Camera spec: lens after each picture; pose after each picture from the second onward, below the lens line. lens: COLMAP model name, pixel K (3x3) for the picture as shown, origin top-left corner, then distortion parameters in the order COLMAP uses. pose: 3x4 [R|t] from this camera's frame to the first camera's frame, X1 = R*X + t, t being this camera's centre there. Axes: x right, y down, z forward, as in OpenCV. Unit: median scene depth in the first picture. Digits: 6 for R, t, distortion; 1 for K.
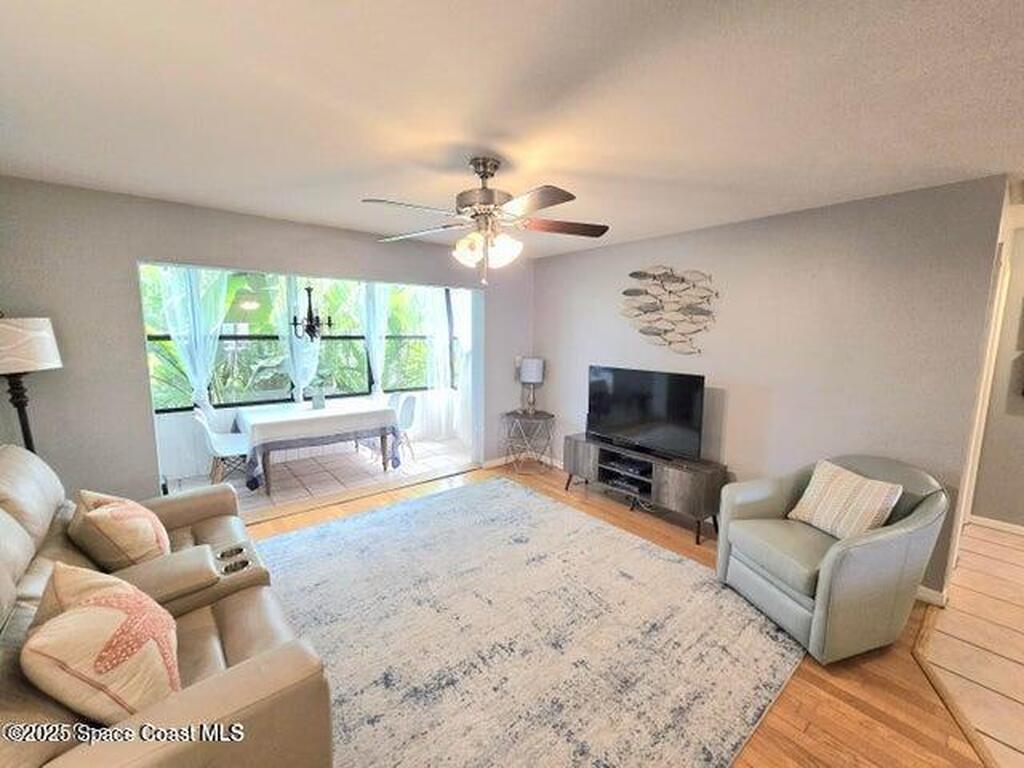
lens RADIAL K [[421.3, 0, 514.0], [0, 421.3, 388.4], [0, 0, 1]] dist [-0.001935, -0.000145]
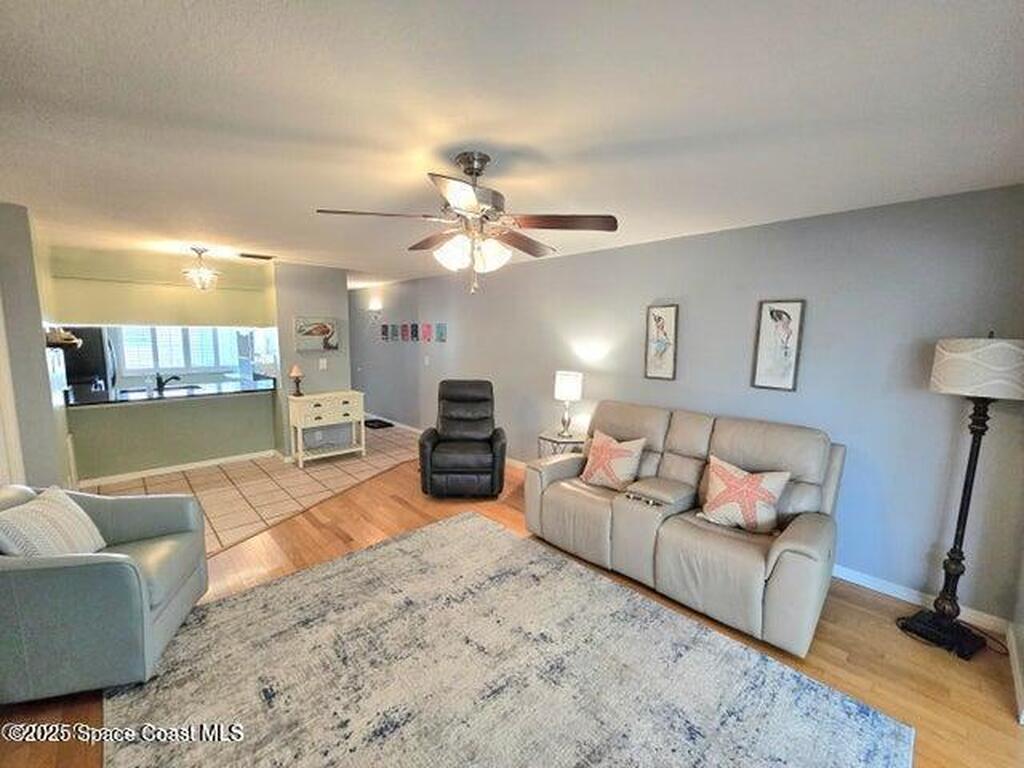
lens RADIAL K [[421.3, 0, 514.0], [0, 421.3, 388.4], [0, 0, 1]] dist [-0.001935, -0.000145]
pose [[-0.996670, -0.016603, -0.079836, -0.046933], [-0.037076, 0.964266, 0.262329, -0.155474], [0.072627, 0.264416, -0.961670, 1.063008]]
